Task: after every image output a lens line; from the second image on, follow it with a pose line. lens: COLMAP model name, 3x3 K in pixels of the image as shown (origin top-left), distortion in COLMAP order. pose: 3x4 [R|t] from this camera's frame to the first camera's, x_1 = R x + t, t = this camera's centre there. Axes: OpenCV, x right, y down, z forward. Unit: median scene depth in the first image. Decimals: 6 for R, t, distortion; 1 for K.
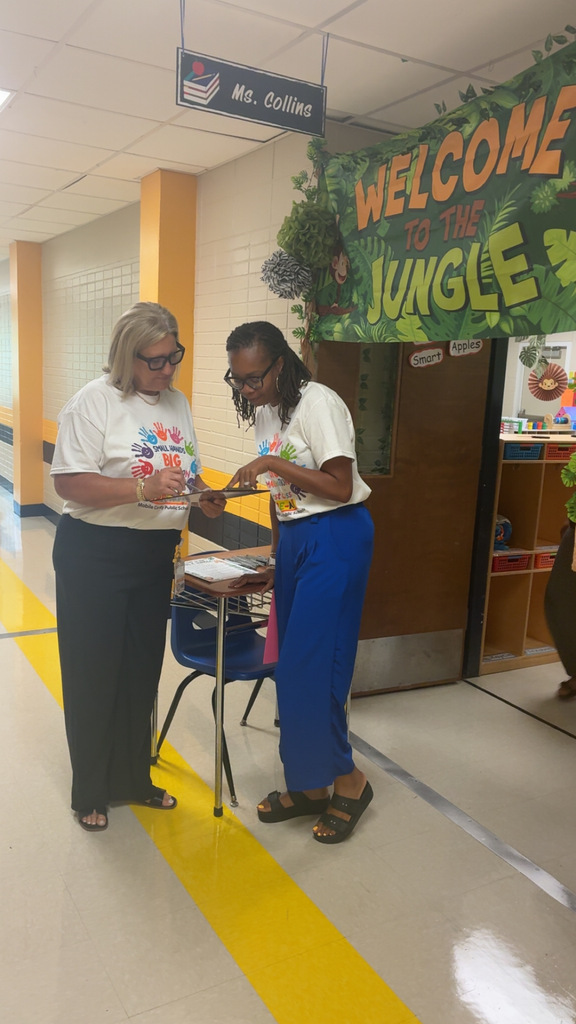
lens RADIAL K [[793.9, 0, 288.0], [0, 793.9, 512.0], [0, 0, 1]] dist [0.031009, -0.002926]
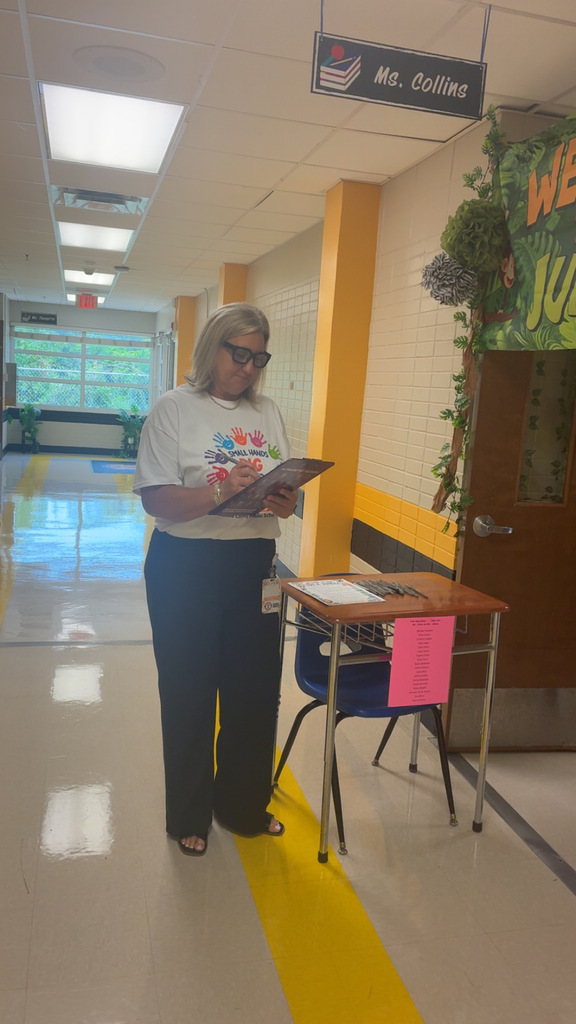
lens RADIAL K [[793.9, 0, 288.0], [0, 793.9, 512.0], [0, 0, 1]] dist [0.031009, -0.002926]
pose [[0.964164, 0.059684, -0.258508, 0.083700], [-0.067061, 0.997552, -0.019805, 0.000690], [0.256693, 0.036431, 0.965806, 0.084743]]
